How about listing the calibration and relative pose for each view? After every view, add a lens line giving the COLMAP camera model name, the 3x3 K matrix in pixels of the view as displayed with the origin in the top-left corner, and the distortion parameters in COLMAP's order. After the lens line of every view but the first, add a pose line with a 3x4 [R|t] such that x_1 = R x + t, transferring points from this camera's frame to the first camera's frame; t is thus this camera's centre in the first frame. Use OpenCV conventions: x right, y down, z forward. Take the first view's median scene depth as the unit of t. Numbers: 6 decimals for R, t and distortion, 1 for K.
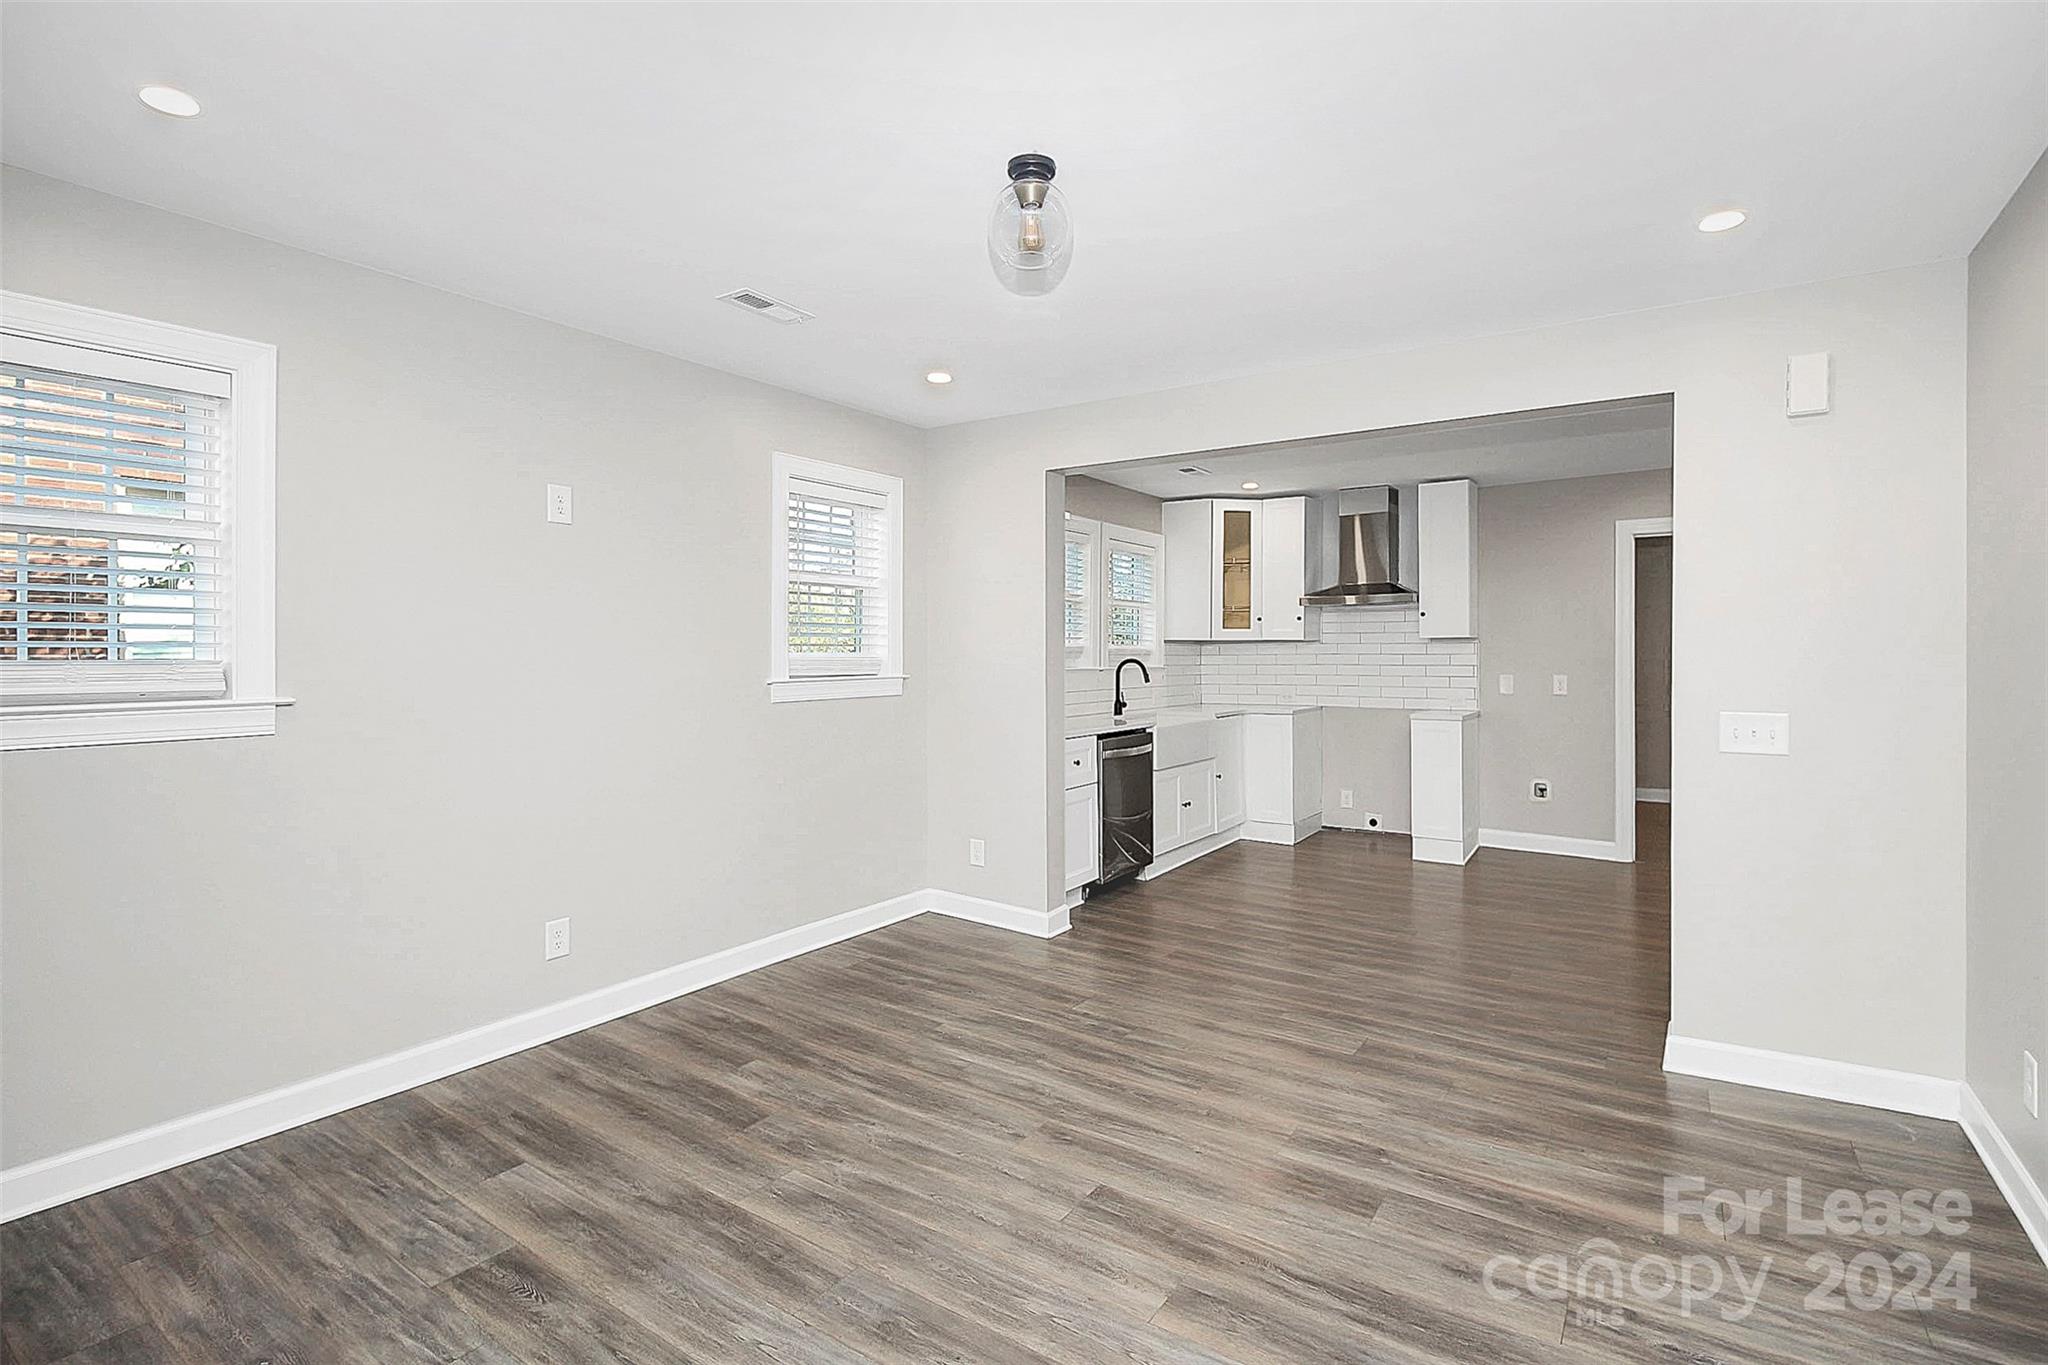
lens RADIAL K [[960.9, 0, 1017.7], [0, 960.9, 670.8], [0, 0, 1]] dist [0.001065, -0.010439]
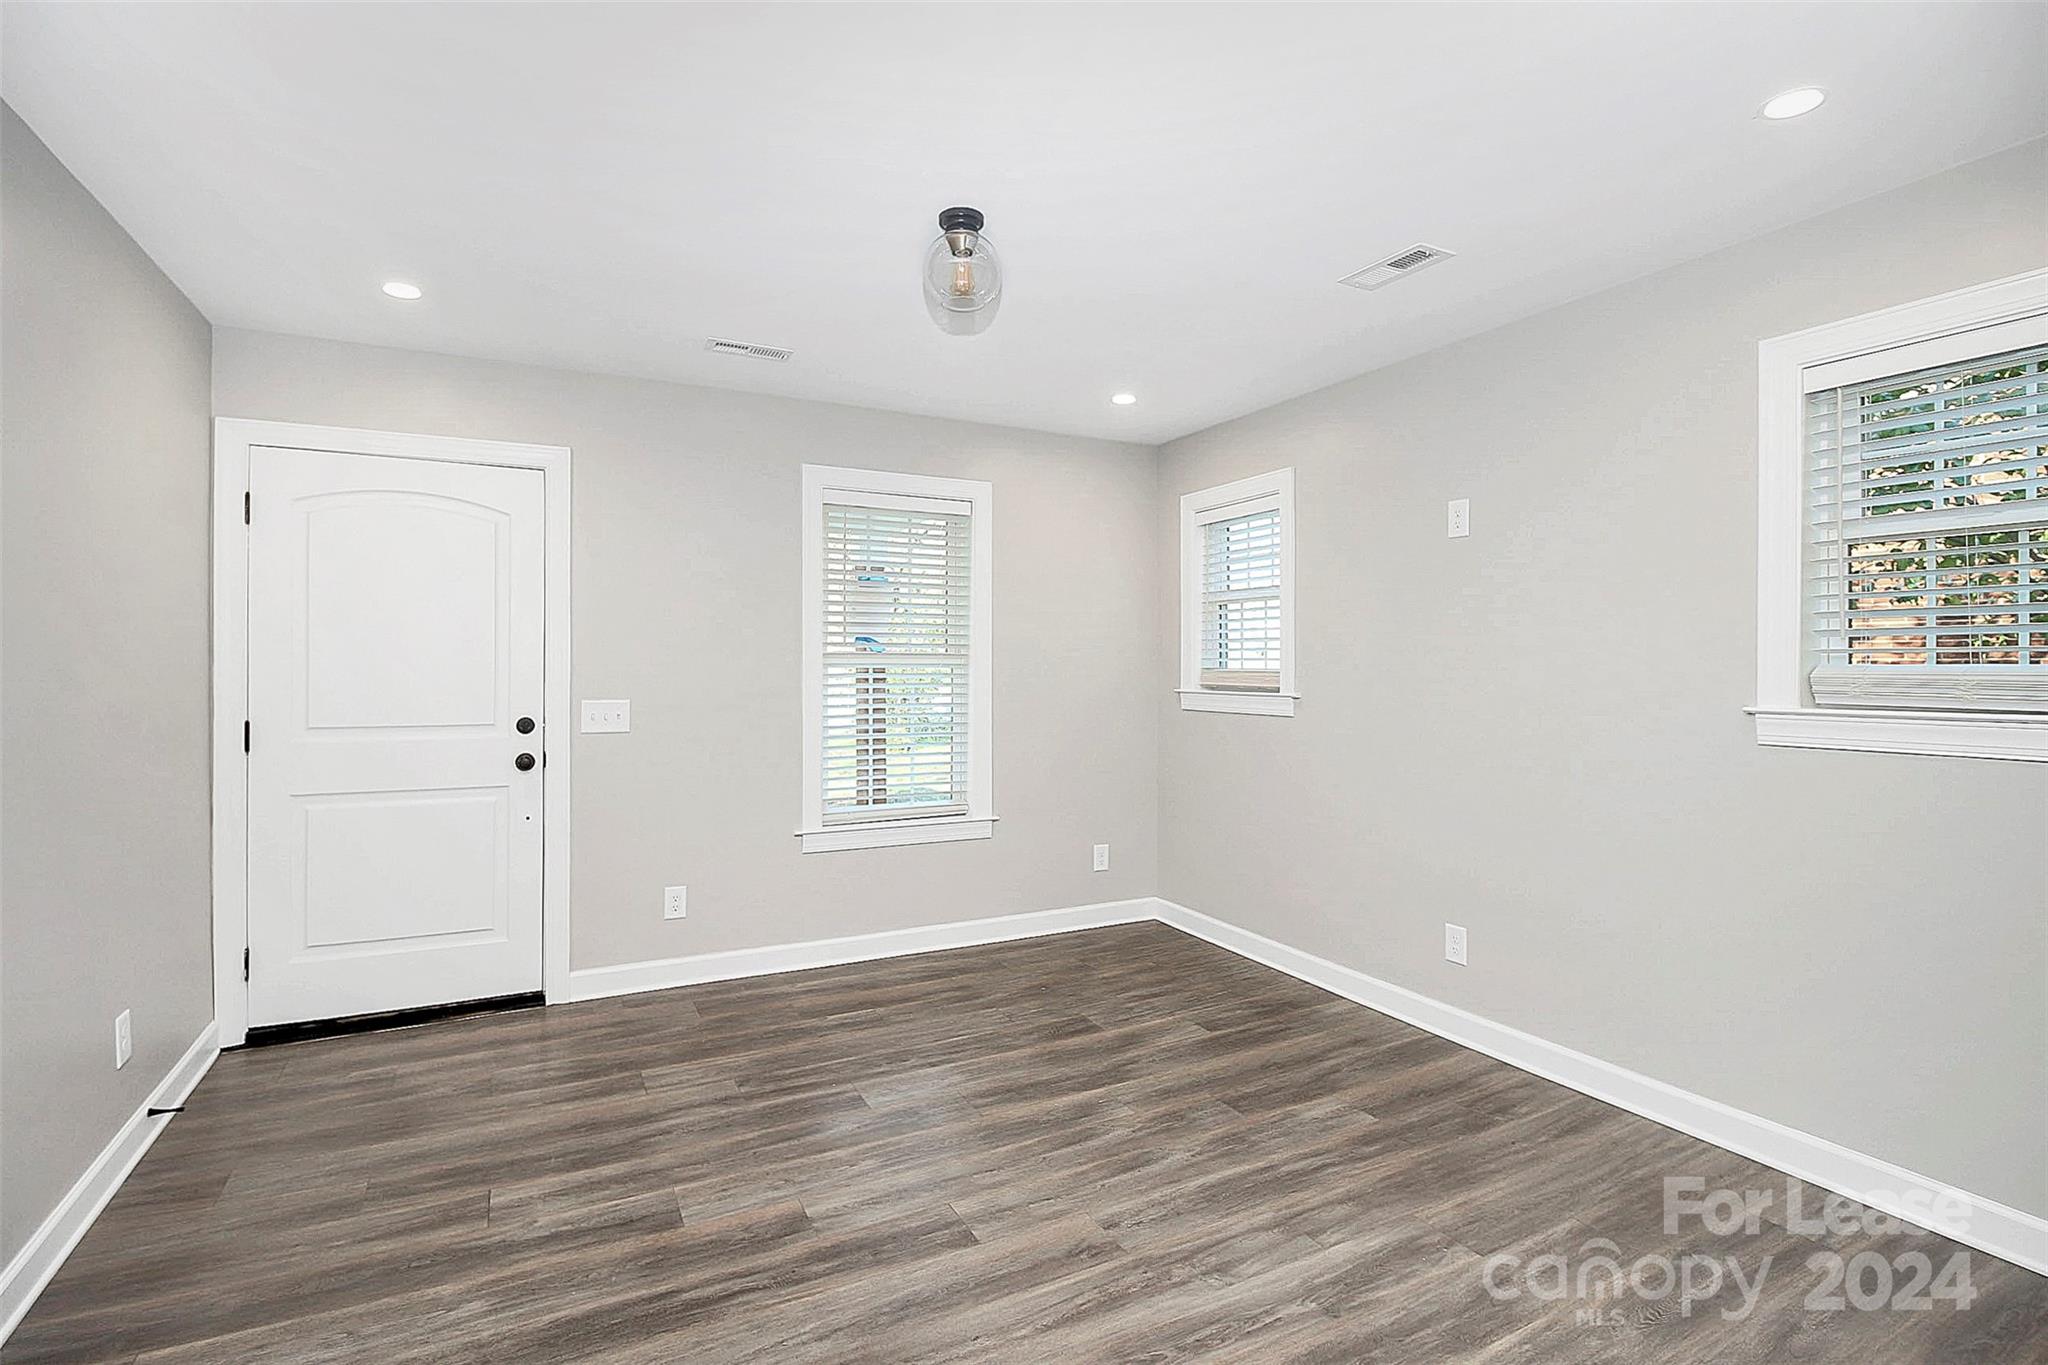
lens RADIAL K [[960.9, 0, 1014.5], [0, 960.9, 669.2], [0, 0, 1]] dist [0.001065, -0.010439]
pose [[-0.474867, 0.004814, -0.880045, 0.613706], [-0.016083, 0.999771, 0.014147, -0.020366], [0.879911, 0.020871, -0.474680, 1.016522]]
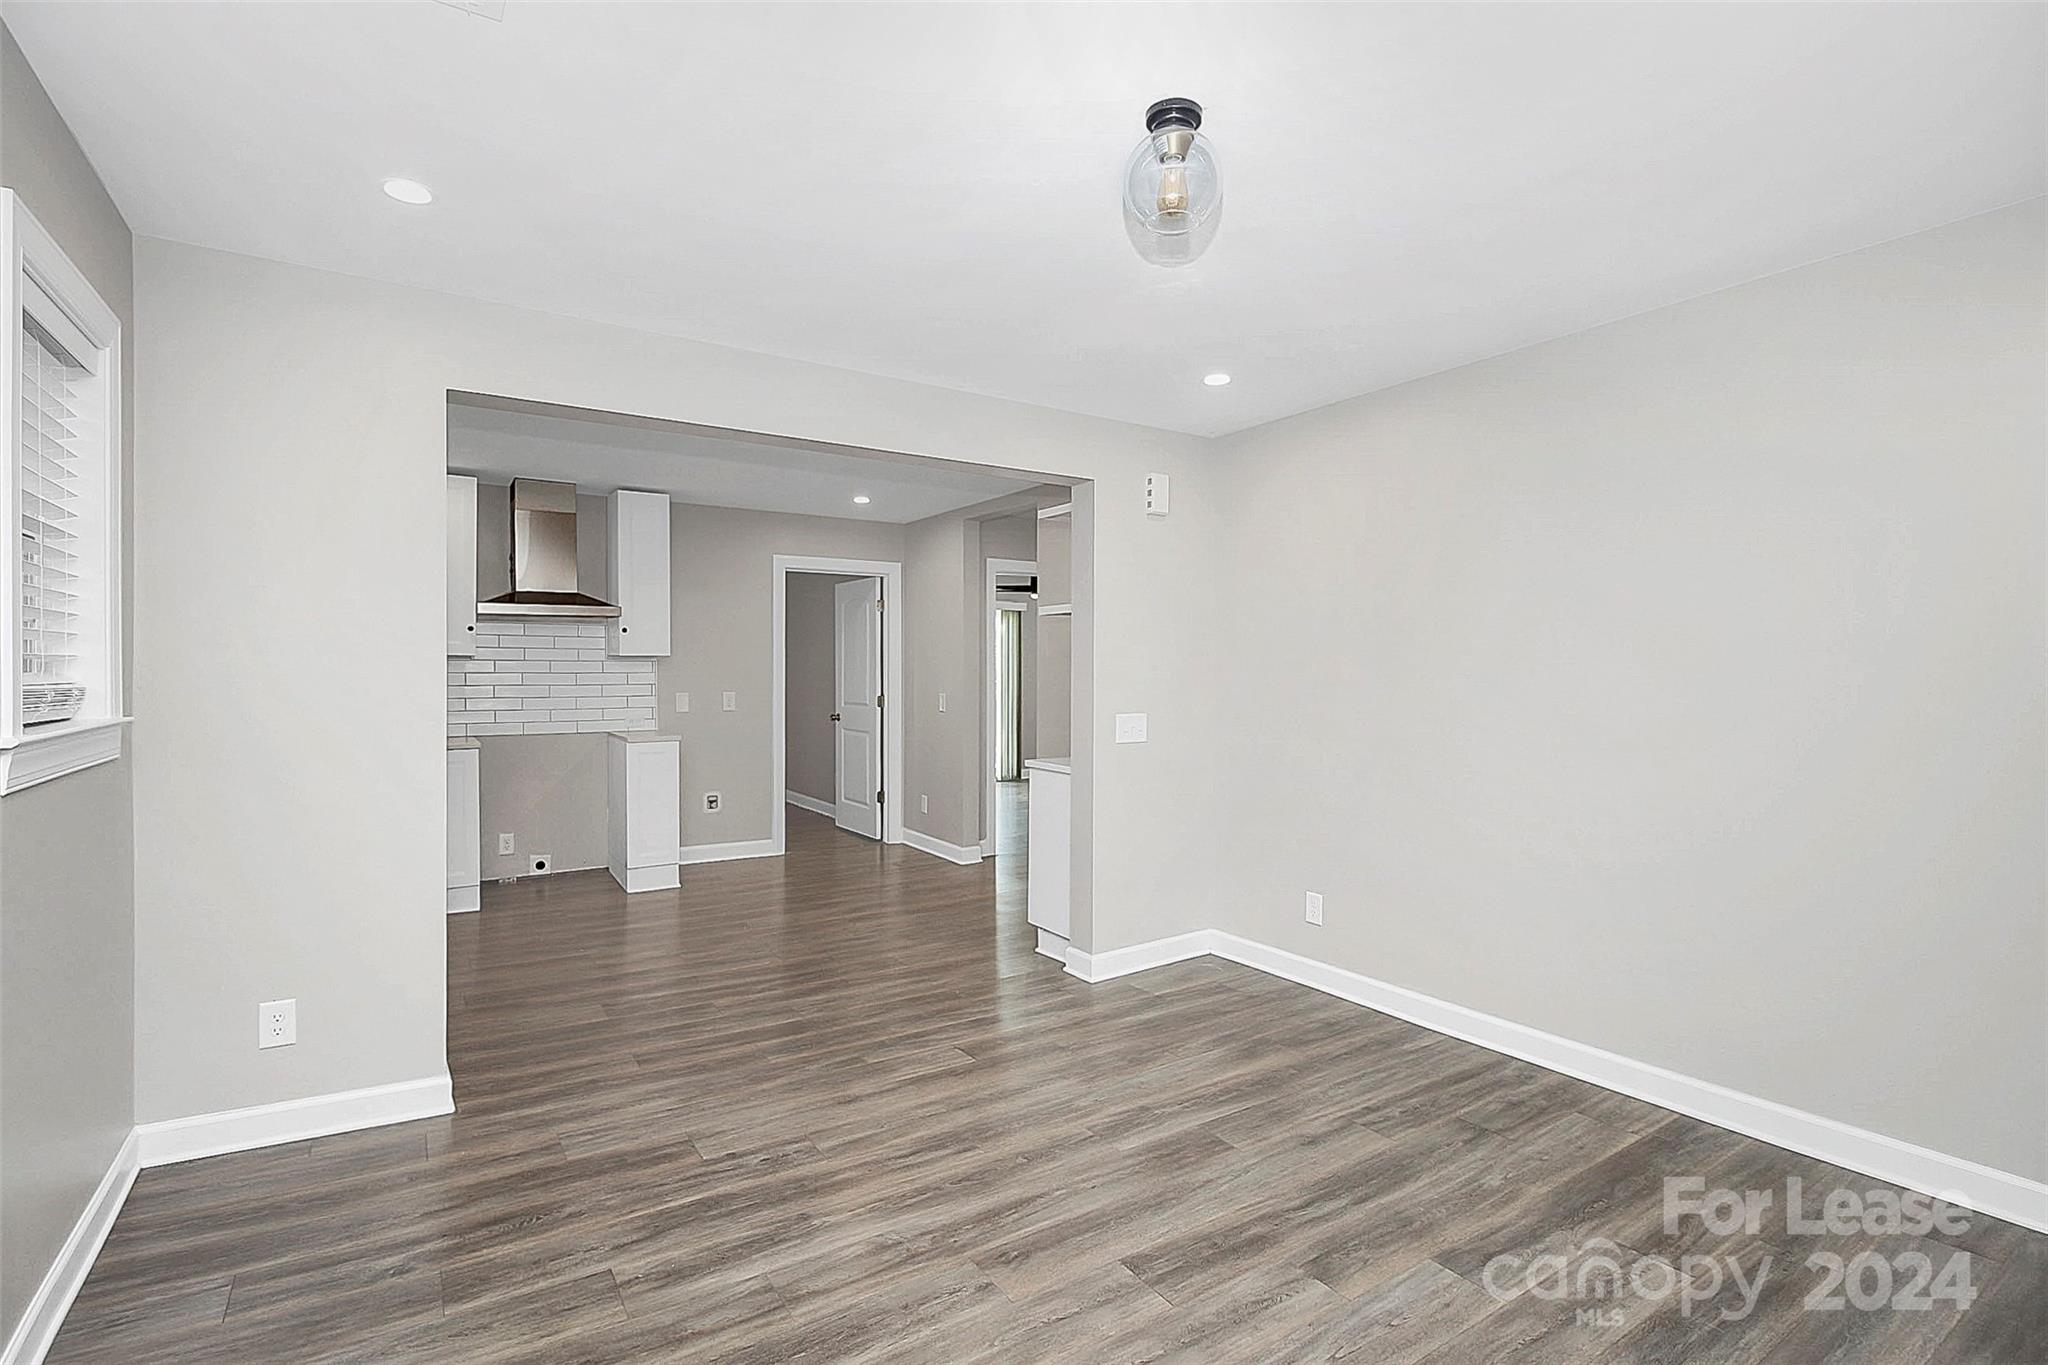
lens RADIAL K [[960.9, 0, 1031.4], [0, 960.9, 695.1], [0, 0, 1]] dist [0.001065, -0.010439]
pose [[0.377148, -0.019185, 0.925954, -0.539312], [0.013295, 0.999795, 0.015299, -0.008870], [-0.926058, 0.006540, 0.377325, 0.511352]]
